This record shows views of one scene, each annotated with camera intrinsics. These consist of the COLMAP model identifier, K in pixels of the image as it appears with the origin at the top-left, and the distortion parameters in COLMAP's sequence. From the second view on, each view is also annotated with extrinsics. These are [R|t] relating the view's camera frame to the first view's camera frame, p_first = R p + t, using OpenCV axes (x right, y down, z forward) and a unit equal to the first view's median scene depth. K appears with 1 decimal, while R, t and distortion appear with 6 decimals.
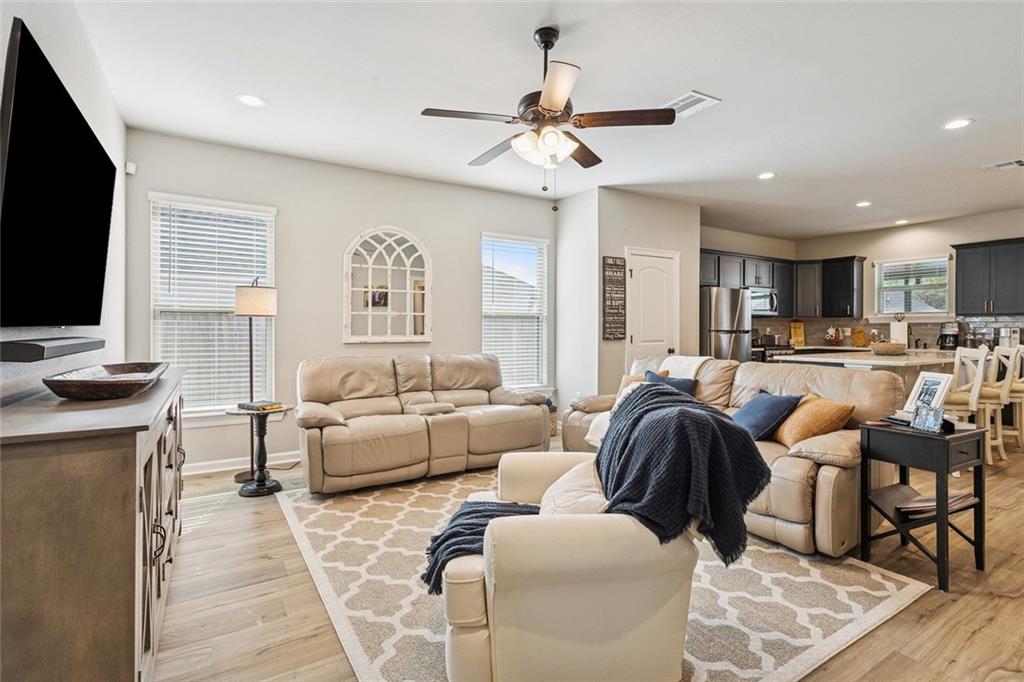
lens RADIAL K [[490.3, 0, 511.8], [0, 490.3, 332.9], [0, 0, 1]] dist [-0.005816, -0.001437]
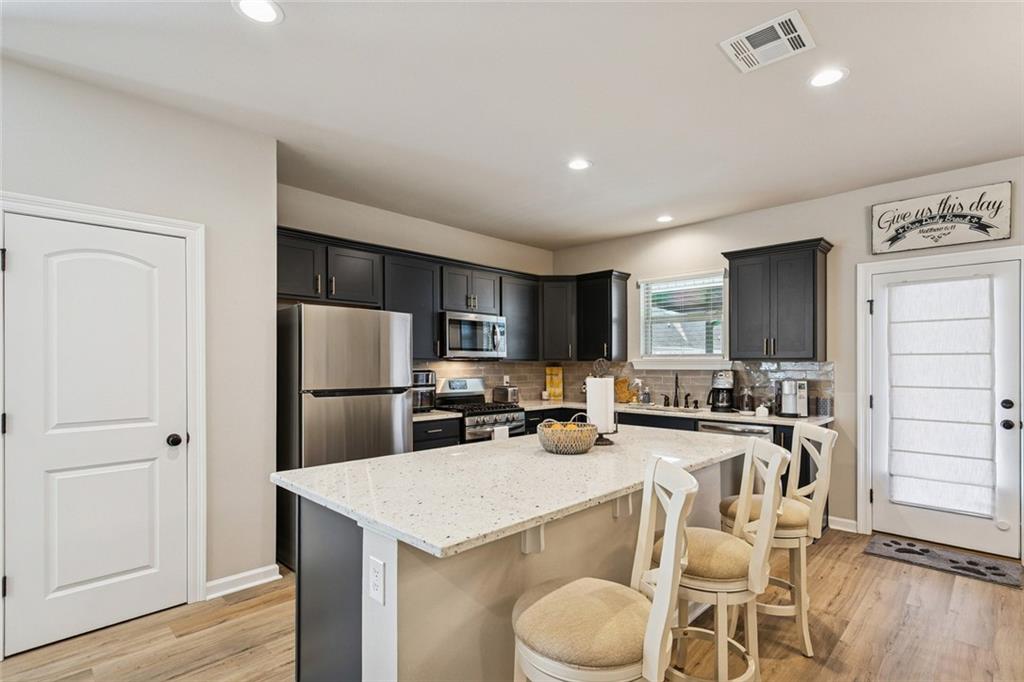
lens RADIAL K [[490.3, 0, 531.9], [0, 490.3, 371.3], [0, 0, 1]] dist [-0.005816, -0.001437]
pose [[0.965203, -0.006052, 0.261433, 0.442433], [0.004080, 0.999959, 0.008084, -0.025052], [-0.261471, -0.006736, 0.965188, 0.397007]]
